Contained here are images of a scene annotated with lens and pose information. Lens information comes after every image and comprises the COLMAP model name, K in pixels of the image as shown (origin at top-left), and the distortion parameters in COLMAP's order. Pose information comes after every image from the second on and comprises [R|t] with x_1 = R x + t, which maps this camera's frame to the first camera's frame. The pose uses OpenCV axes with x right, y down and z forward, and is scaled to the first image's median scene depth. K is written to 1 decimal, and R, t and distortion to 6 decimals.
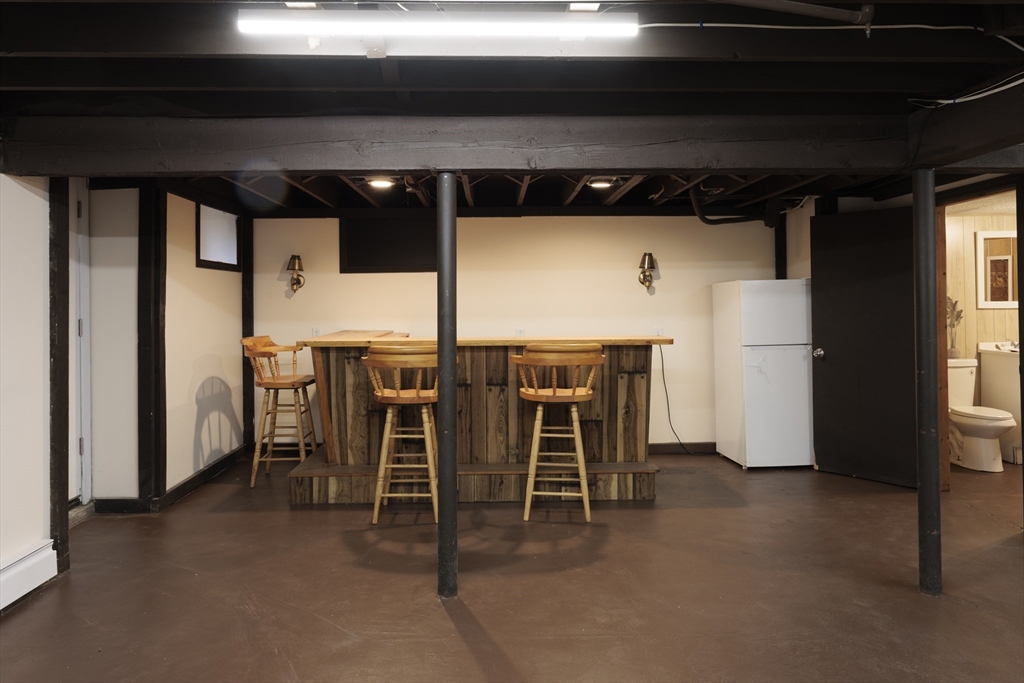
lens RADIAL K [[691.2, 0, 541.6], [0, 691.2, 296.2], [0, 0, 1]] dist [0.004621, 0.001756]
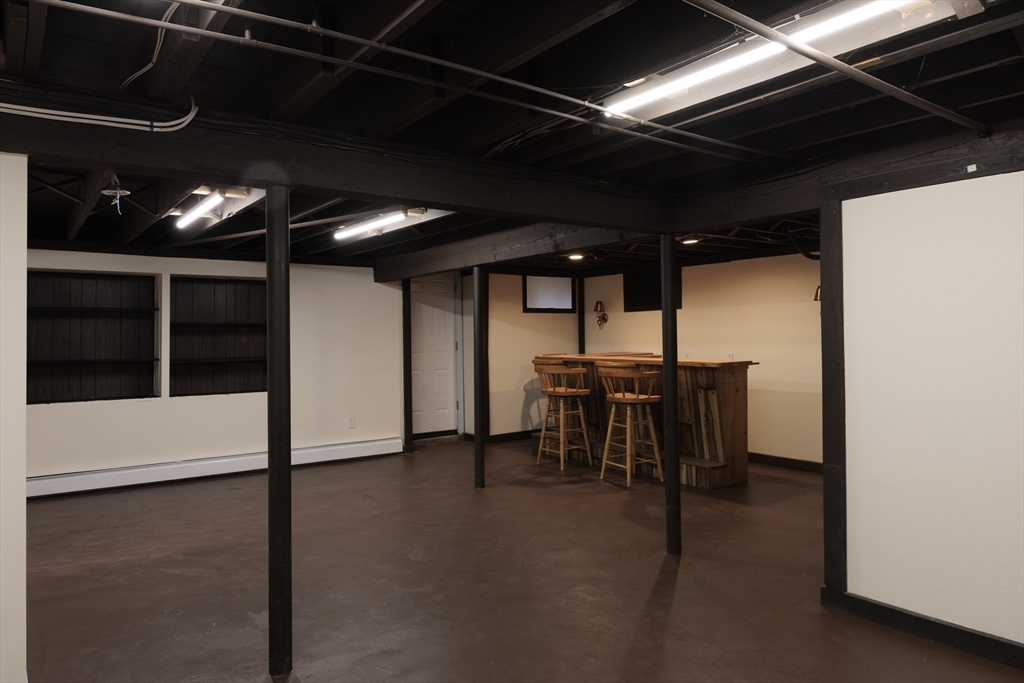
lens RADIAL K [[691.2, 0, 519.1], [0, 691.2, 335.1], [0, 0, 1]] dist [0.004621, 0.001756]
pose [[0.567440, 0.000378, -0.823415, 0.965398], [0.016283, 0.999799, 0.011680, -0.006895], [0.823254, -0.020036, 0.567319, 0.007733]]
